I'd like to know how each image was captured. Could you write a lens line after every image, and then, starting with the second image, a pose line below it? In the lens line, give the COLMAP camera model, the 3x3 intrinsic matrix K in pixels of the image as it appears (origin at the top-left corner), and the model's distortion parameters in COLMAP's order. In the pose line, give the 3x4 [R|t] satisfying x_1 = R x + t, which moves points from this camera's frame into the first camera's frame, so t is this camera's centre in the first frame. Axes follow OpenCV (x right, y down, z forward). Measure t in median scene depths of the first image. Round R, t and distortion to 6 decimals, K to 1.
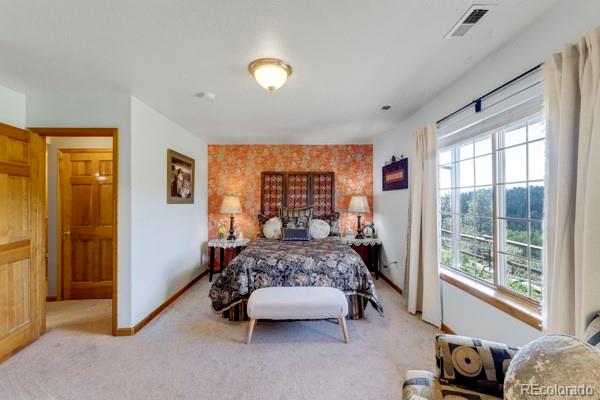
lens RADIAL K [[253.5, 0, 301.9], [0, 253.5, 199.4], [0, 0, 1]] dist [0.005784, 0.000144]
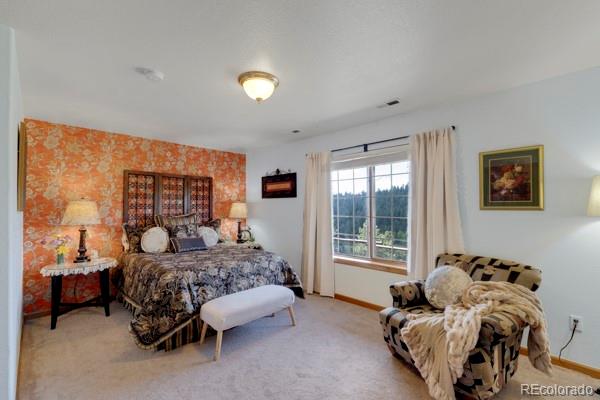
lens RADIAL K [[263.5, 0, 299.6], [0, 263.5, 204.1], [0, 0, 1]] dist [0.017201, 0.000085]
pose [[0.719458, 0.009410, 0.694472, -0.389017], [-0.004230, 0.999949, -0.009167, 0.001902], [-0.694523, 0.003658, 0.719461, 0.047937]]
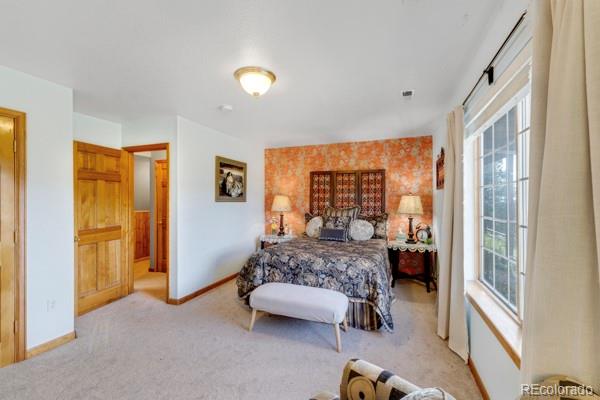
lens RADIAL K [[251.0, 0, 302.1], [0, 251.0, 198.0], [0, 0, 1]] dist [-0.001620, 0.000000]
pose [[0.924062, 0.005086, -0.382210, 0.231588], [-0.005414, 0.999985, 0.000218, -0.002289], [0.382205, 0.001867, 0.924076, 0.050736]]
